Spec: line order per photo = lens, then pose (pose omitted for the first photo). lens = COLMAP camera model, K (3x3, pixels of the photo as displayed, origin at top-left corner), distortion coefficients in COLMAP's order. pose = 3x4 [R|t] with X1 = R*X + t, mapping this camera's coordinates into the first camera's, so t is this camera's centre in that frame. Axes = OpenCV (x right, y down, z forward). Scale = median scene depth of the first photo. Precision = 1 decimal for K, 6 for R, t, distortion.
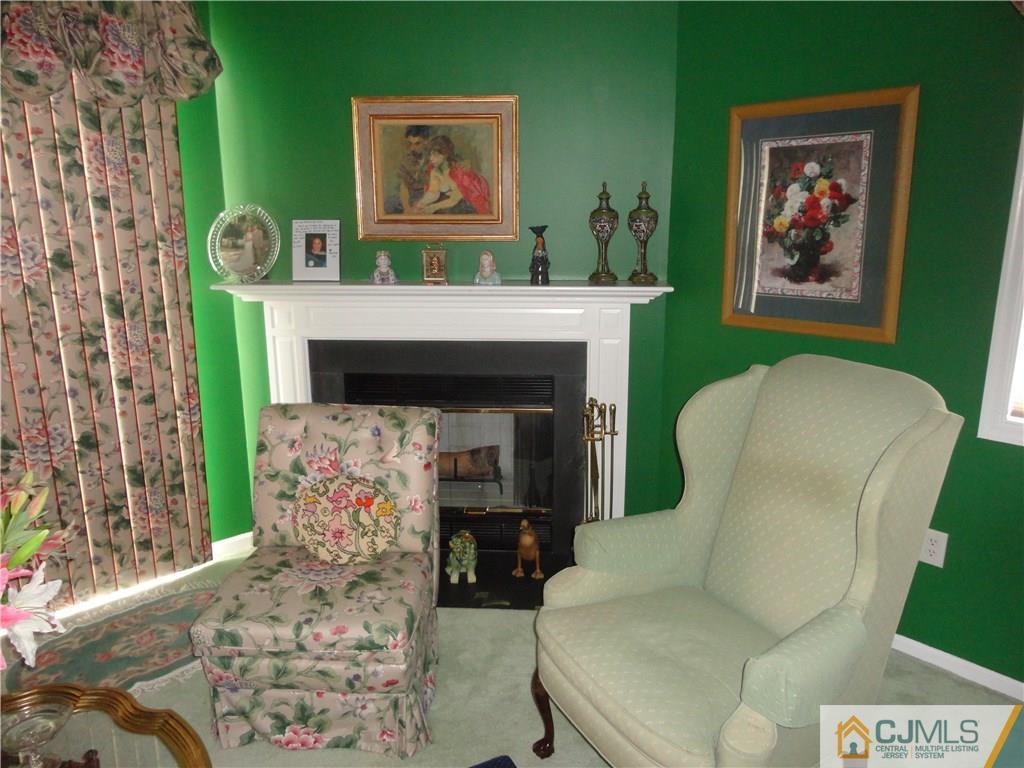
lens RADIAL K [[750.4, 0, 512.0], [0, 750.4, 384.0], [0, 0, 1]] dist [-0.003936, 0.002144]
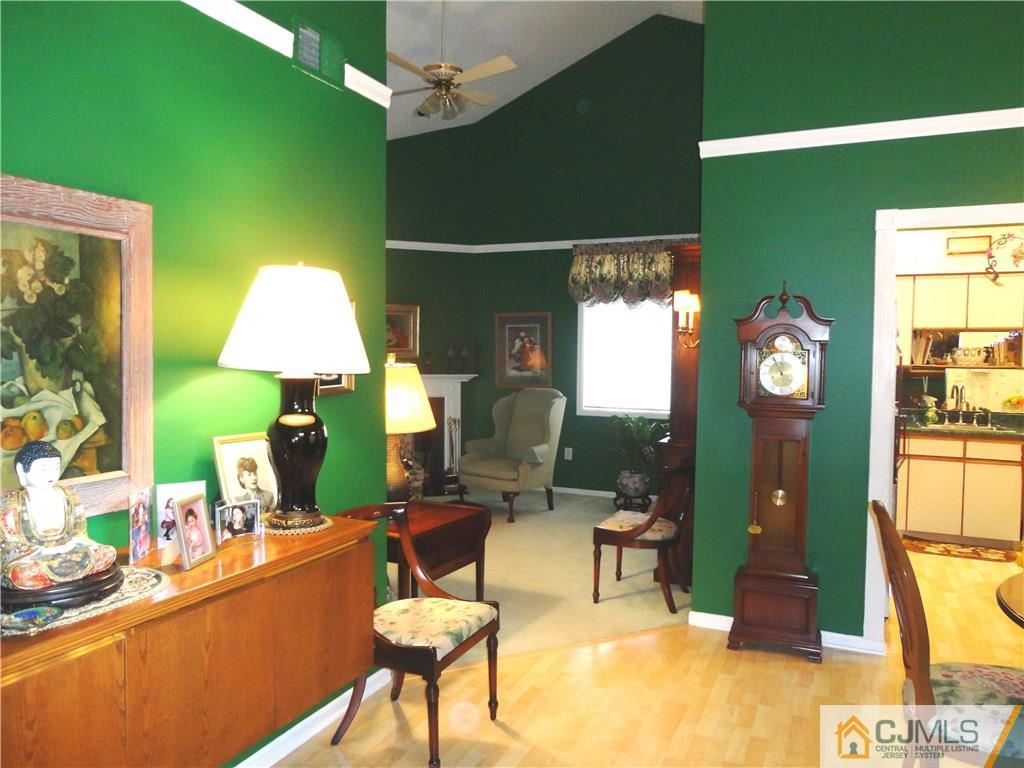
lens RADIAL K [[746.5, 0, 510.9], [0, 746.5, 385.4], [0, 0, 1]] dist [-0.016100, 0.010156]
pose [[0.924122, -0.006156, 0.382048, -0.795745], [0.076468, 0.982623, -0.169132, 0.422712], [-0.374368, 0.185513, 0.908534, -1.682674]]
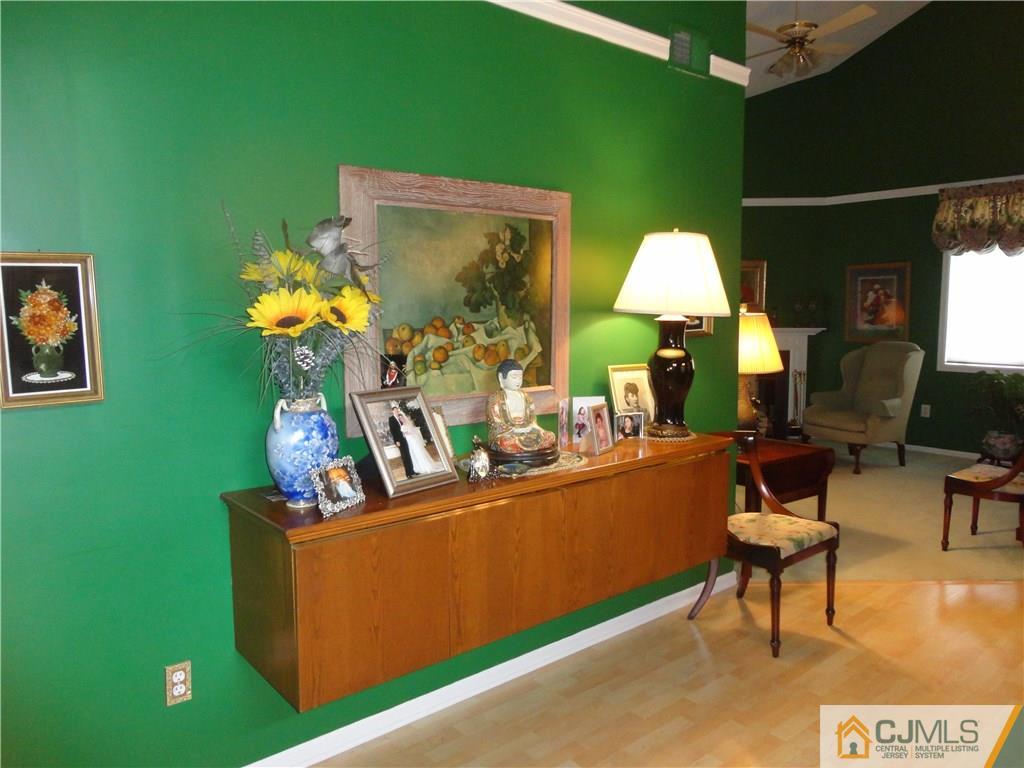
lens RADIAL K [[746.5, 0, 510.9], [0, 746.5, 385.4], [0, 0, 1]] dist [-0.016100, 0.010156]
pose [[0.998646, 0.004351, -0.051829, -0.878921], [-0.011097, 0.991372, -0.130608, 0.494514], [0.050814, 0.131006, 0.990078, -1.909441]]
